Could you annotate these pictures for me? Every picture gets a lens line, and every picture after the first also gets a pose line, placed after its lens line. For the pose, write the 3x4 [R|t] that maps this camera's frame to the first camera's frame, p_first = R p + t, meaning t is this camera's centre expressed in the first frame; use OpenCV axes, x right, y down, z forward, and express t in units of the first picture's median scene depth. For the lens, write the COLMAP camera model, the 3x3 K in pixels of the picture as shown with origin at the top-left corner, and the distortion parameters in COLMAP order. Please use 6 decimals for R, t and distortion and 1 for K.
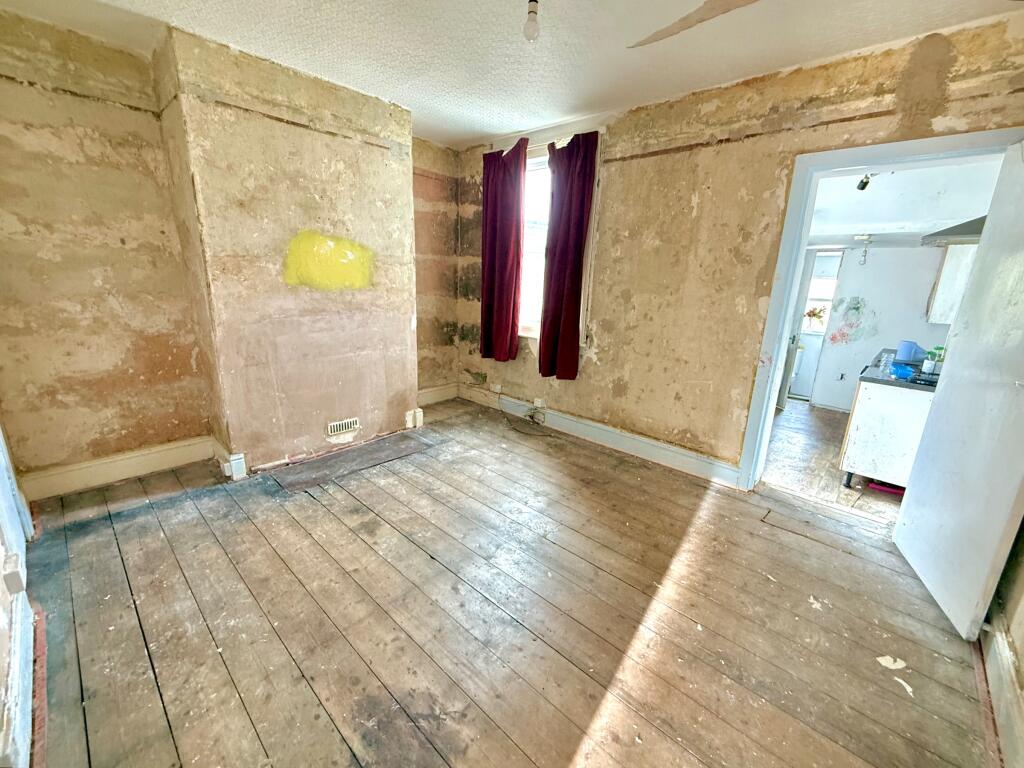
lens RADIAL K [[421.2, 0, 510.7], [0, 421.2, 382.4], [0, 0, 1]] dist [0.000175, -0.000007]
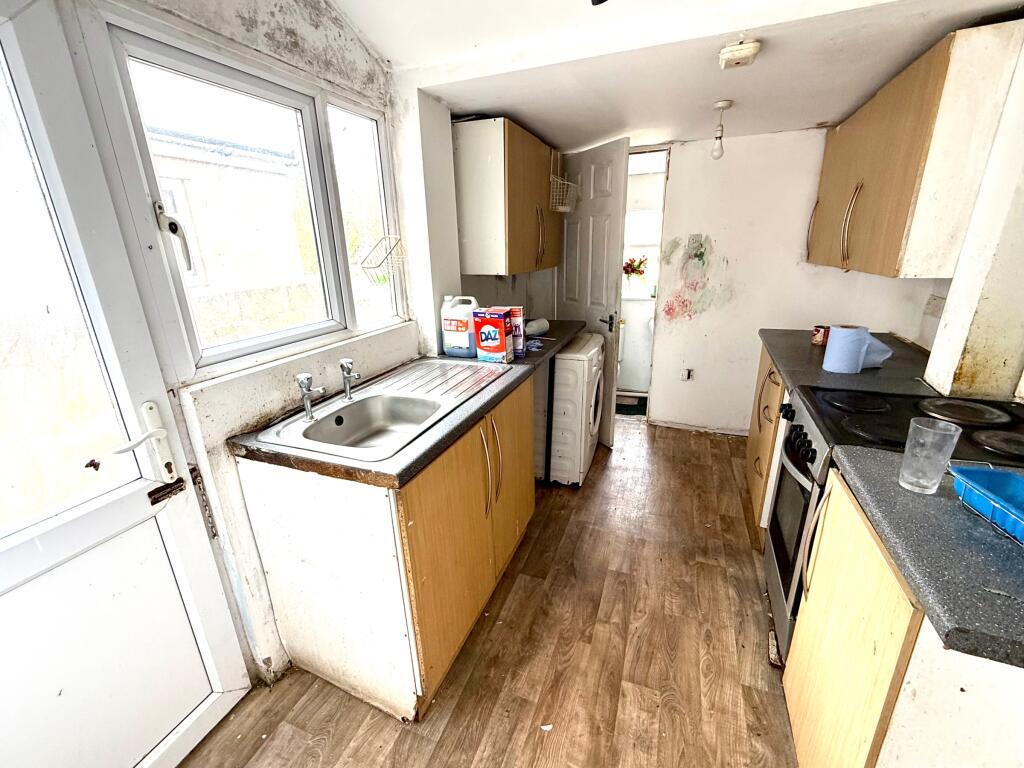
lens RADIAL K [[421.2, 0, 511.4], [0, 421.2, 379.7], [0, 0, 1]] dist [0.000175, -0.000007]
pose [[0.929766, -0.172371, 0.325305, 0.345393], [0.149970, 0.984314, 0.092926, -0.094096], [-0.336220, -0.037613, 0.941032, 0.505258]]
